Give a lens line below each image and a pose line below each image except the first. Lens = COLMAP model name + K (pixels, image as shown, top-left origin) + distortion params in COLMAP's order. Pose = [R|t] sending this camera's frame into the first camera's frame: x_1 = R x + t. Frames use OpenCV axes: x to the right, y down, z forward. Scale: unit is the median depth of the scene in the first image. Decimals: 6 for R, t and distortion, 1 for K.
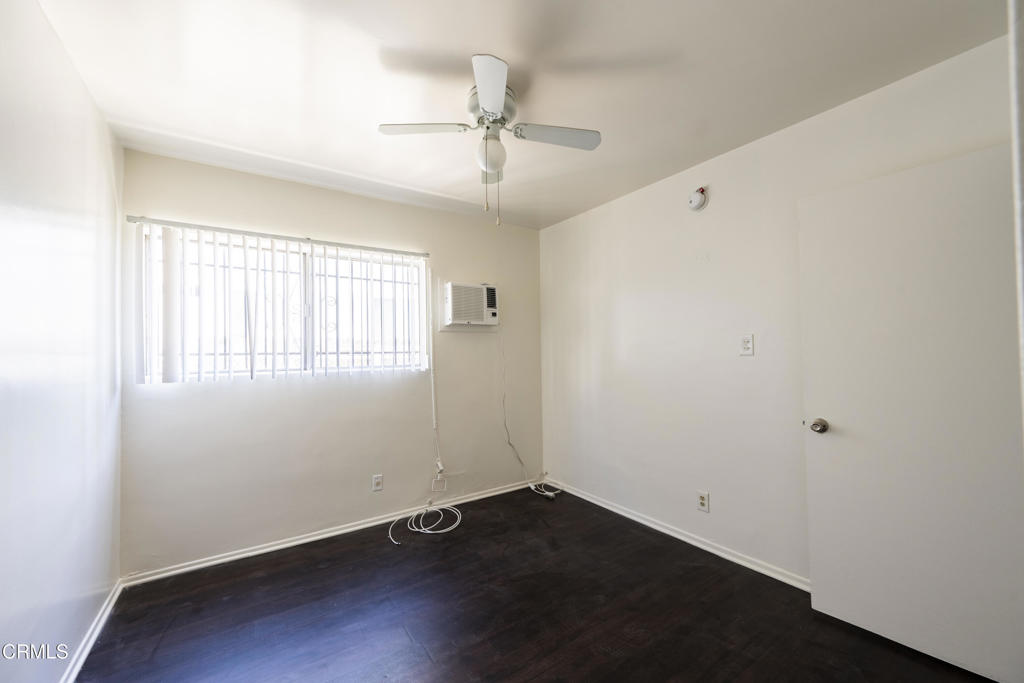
lens RADIAL K [[398.0, 0, 509.9], [0, 398.0, 343.9], [0, 0, 1]] dist [0.000979, -0.000180]
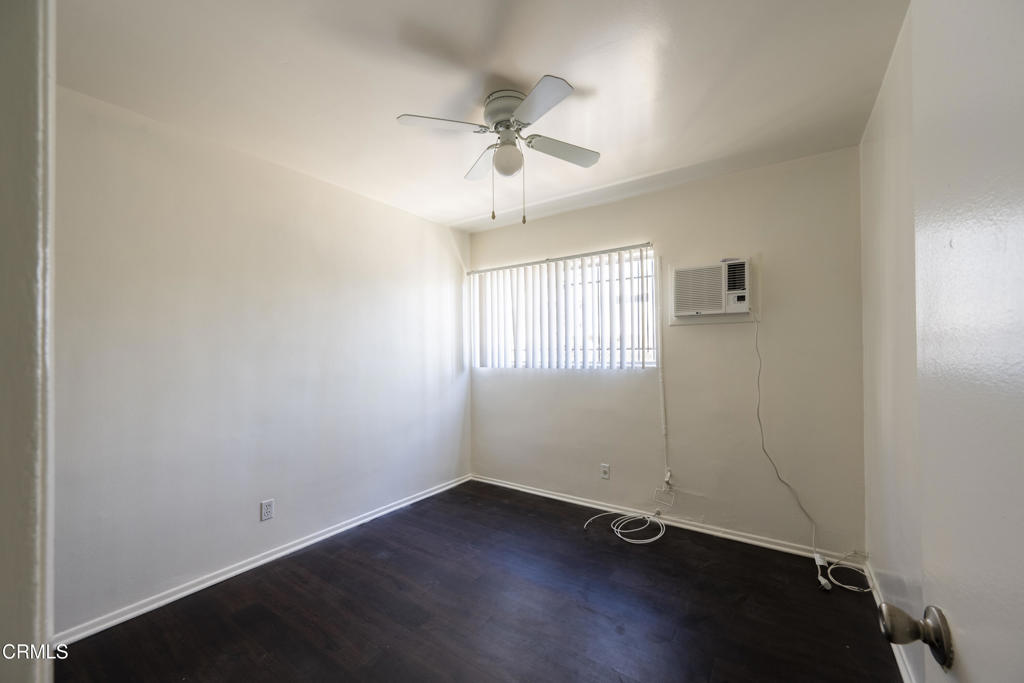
lens RADIAL K [[398.0, 0, 513.8], [0, 398.0, 344.0], [0, 0, 1]] dist [0.000979, -0.000180]
pose [[0.370941, -0.005489, -0.928640, 0.521651], [0.022094, 0.999752, 0.002916, -0.000407], [0.928394, -0.021599, 0.370970, 0.353669]]
